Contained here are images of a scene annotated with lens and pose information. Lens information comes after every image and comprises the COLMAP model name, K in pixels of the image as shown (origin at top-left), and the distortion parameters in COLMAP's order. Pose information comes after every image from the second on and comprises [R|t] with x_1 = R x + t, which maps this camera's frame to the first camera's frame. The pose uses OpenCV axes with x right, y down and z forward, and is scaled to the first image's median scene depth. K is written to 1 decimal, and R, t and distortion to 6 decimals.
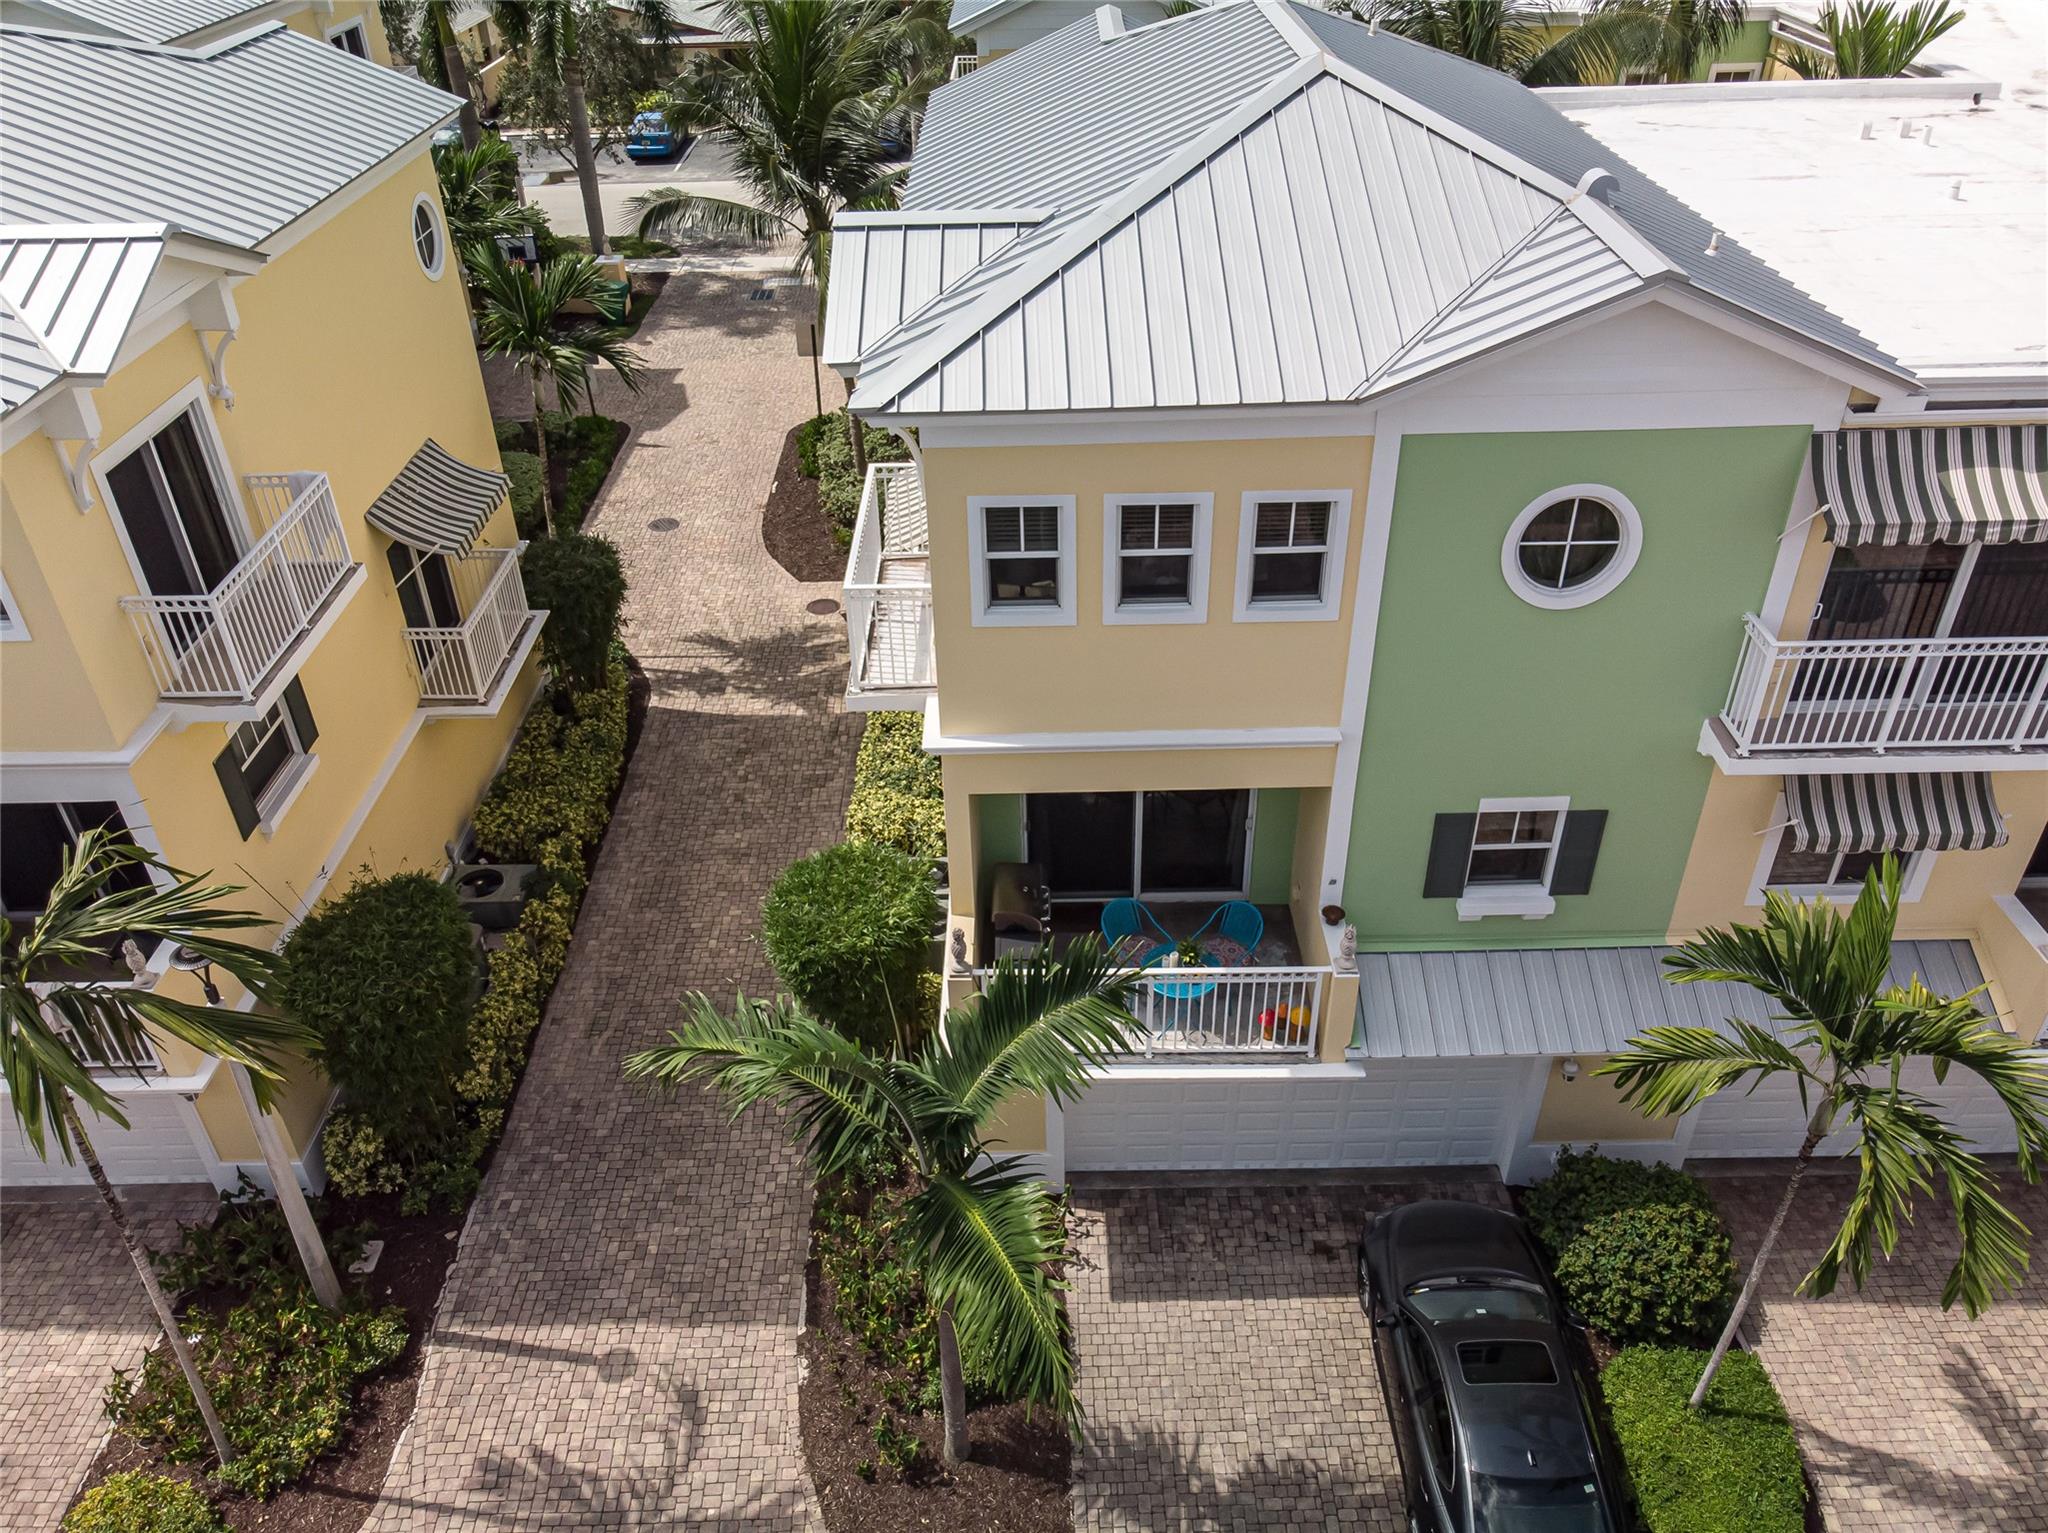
lens RADIAL K [[1525.6, 0, 1029.3], [0, 1525.6, 773.8], [0, 0, 1]] dist [-0.008442, 0.004372]
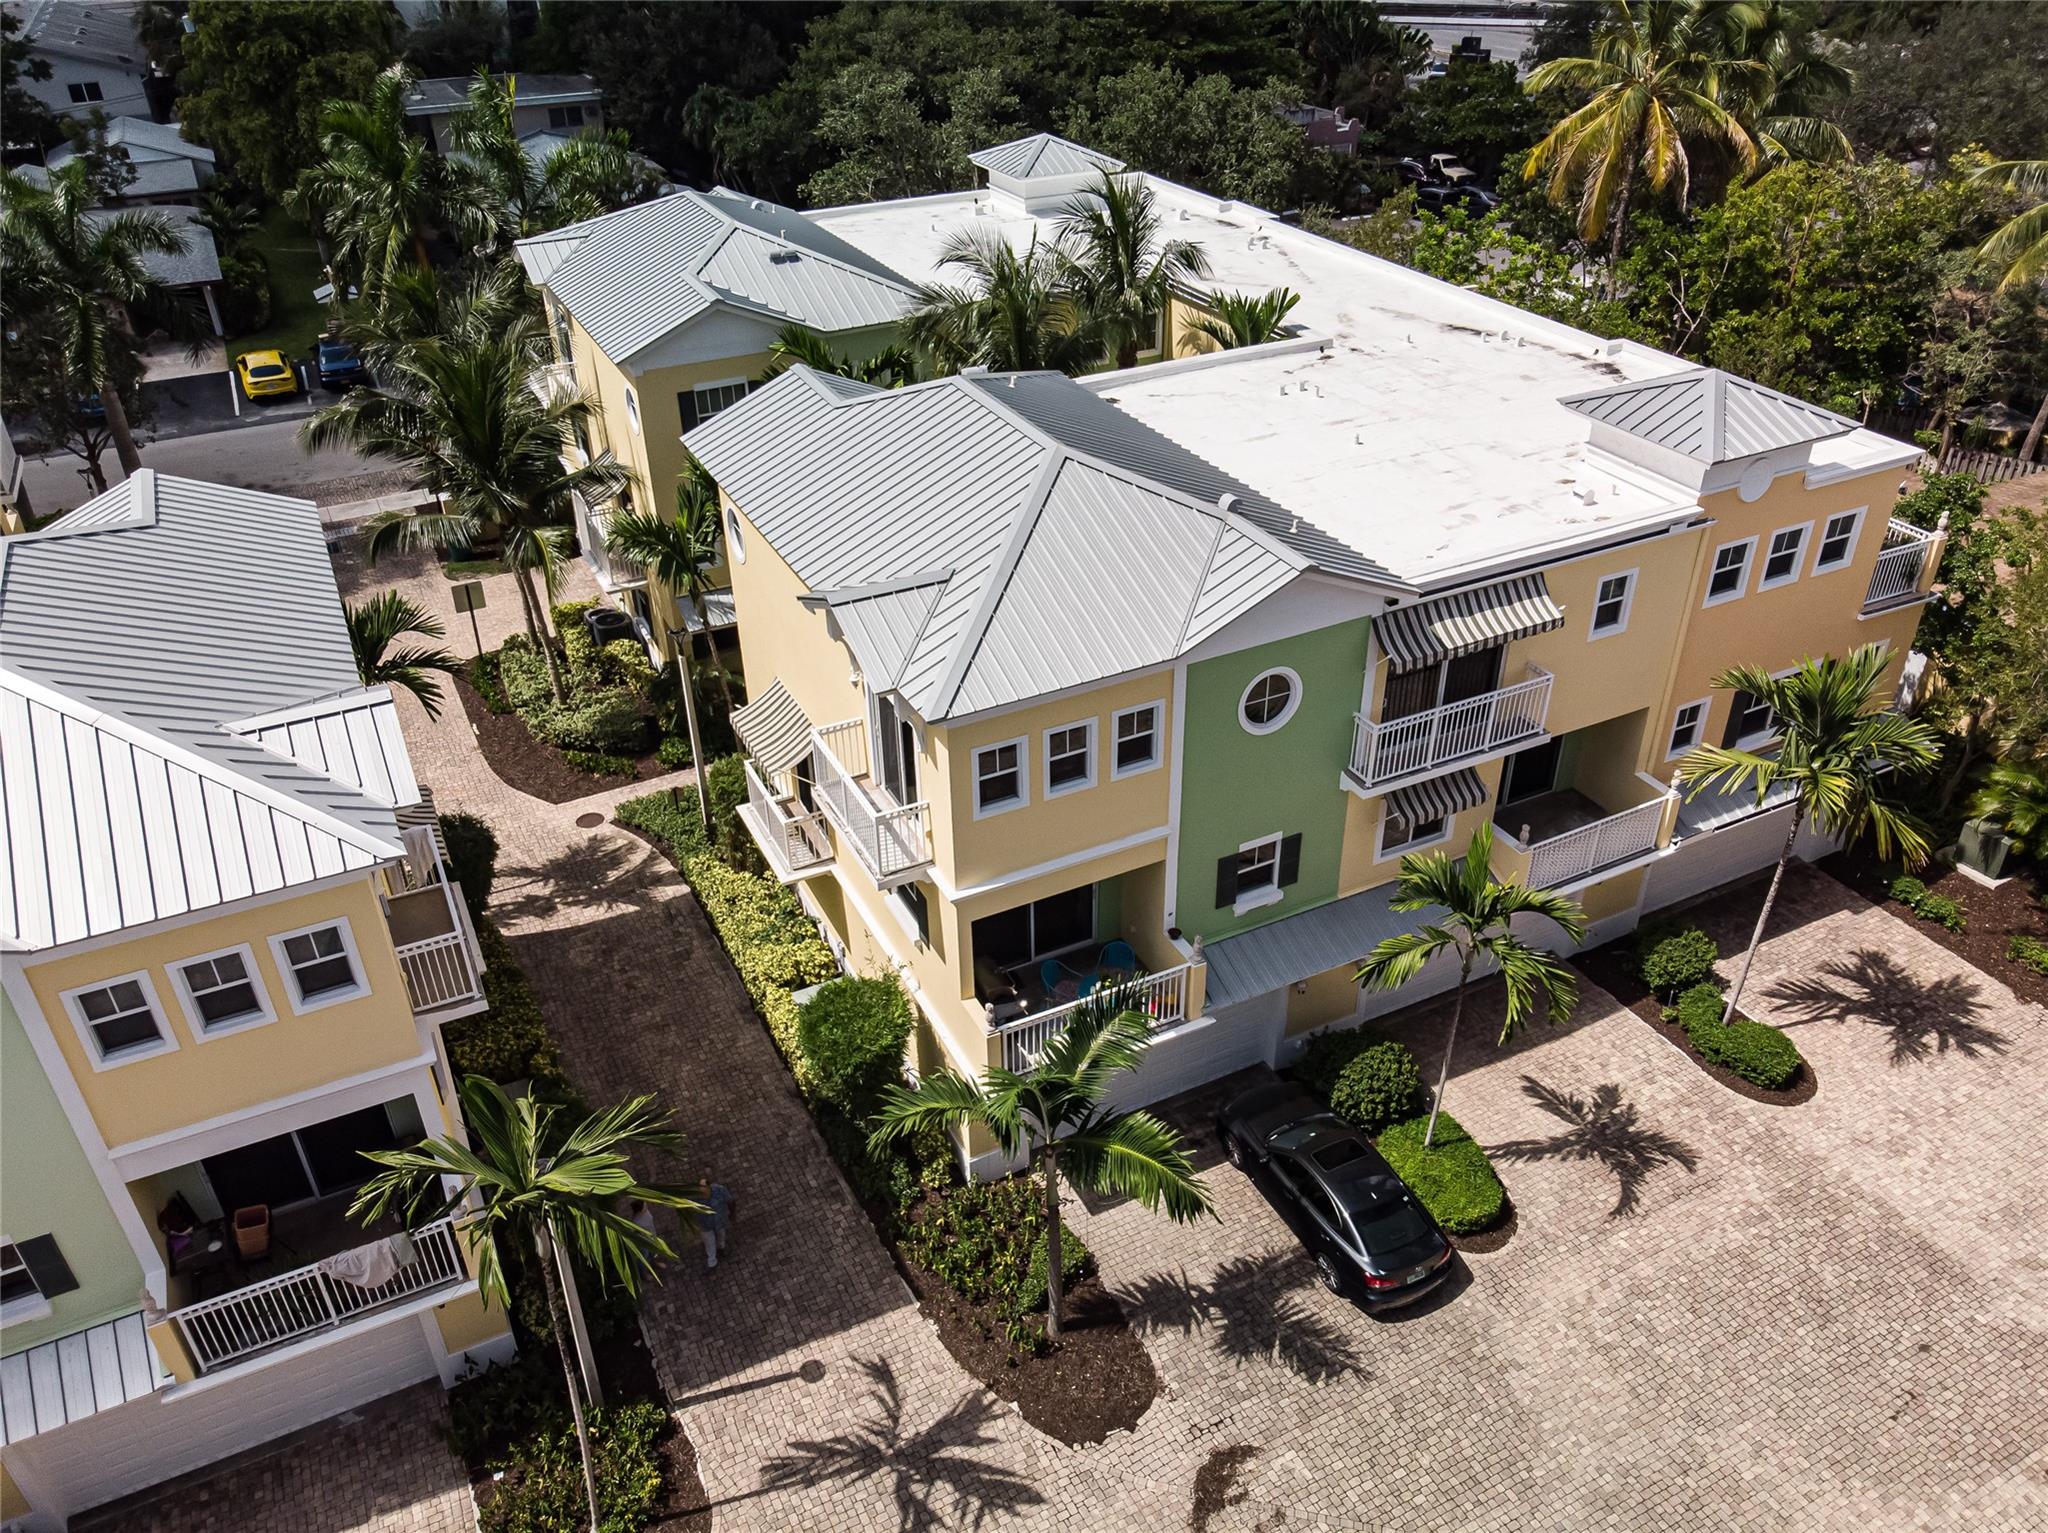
lens RADIAL K [[1525.6, 0, 1018.2], [0, 1525.6, 766.4], [0, 0, 1]] dist [-0.008442, 0.004372]
pose [[0.900010, -0.232496, 0.368683, -0.534916], [0.251231, 0.967923, -0.002908, -0.125505], [-0.356181, 0.095242, 0.929551, -0.512490]]
